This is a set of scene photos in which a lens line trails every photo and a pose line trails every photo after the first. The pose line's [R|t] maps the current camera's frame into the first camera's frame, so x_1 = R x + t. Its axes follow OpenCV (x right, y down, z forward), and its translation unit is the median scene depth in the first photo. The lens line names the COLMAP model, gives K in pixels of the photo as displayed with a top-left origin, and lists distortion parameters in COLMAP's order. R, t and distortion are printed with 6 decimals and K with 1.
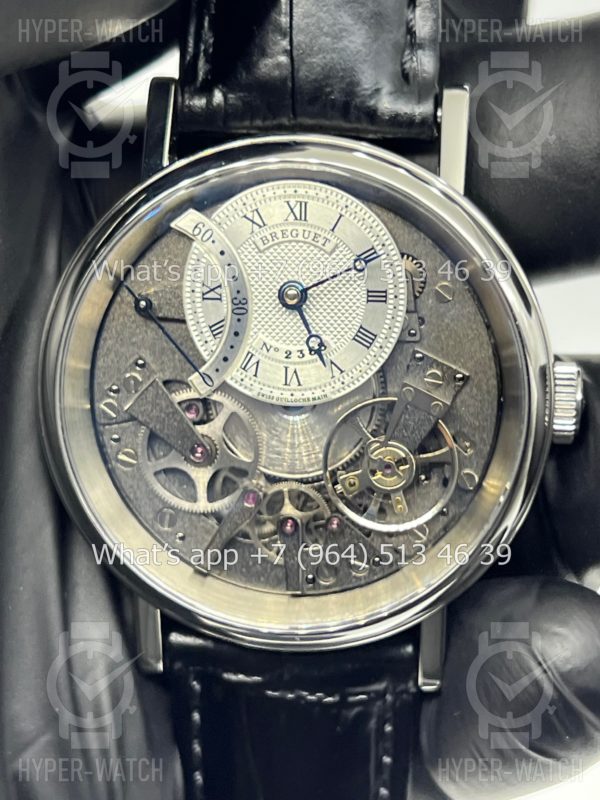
lens RADIAL K [[1767.0, 0, 301.3], [0, 1767.0, 392.5], [0, 0, 1]] dist [0.221127, 0.000000]
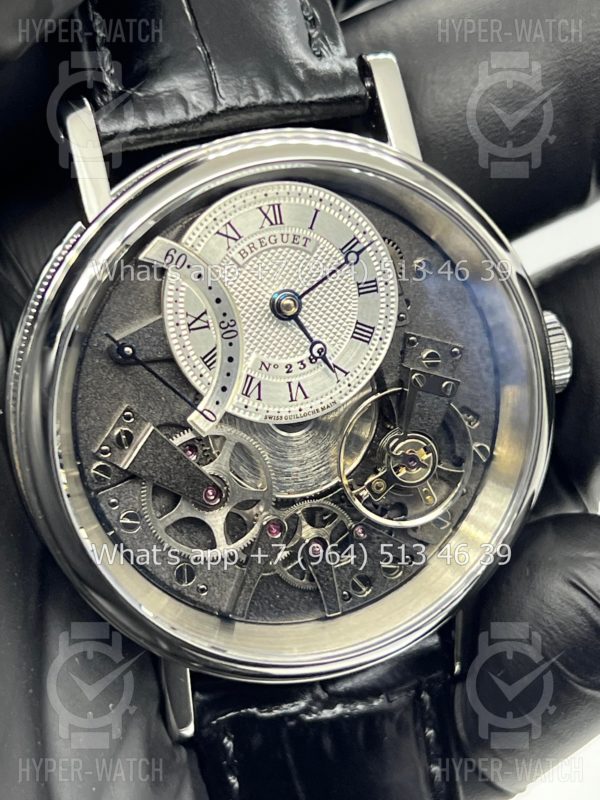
lens RADIAL K [[1767.0, 0, 295.5], [0, 1767.0, 404.4], [0, 0, 1]] dist [0.221127, 0.000000]
pose [[0.917275, -0.231318, 0.324190, -0.309138], [0.219681, 0.972867, 0.072593, -0.069621], [-0.332186, 0.004631, 0.943203, 0.120337]]
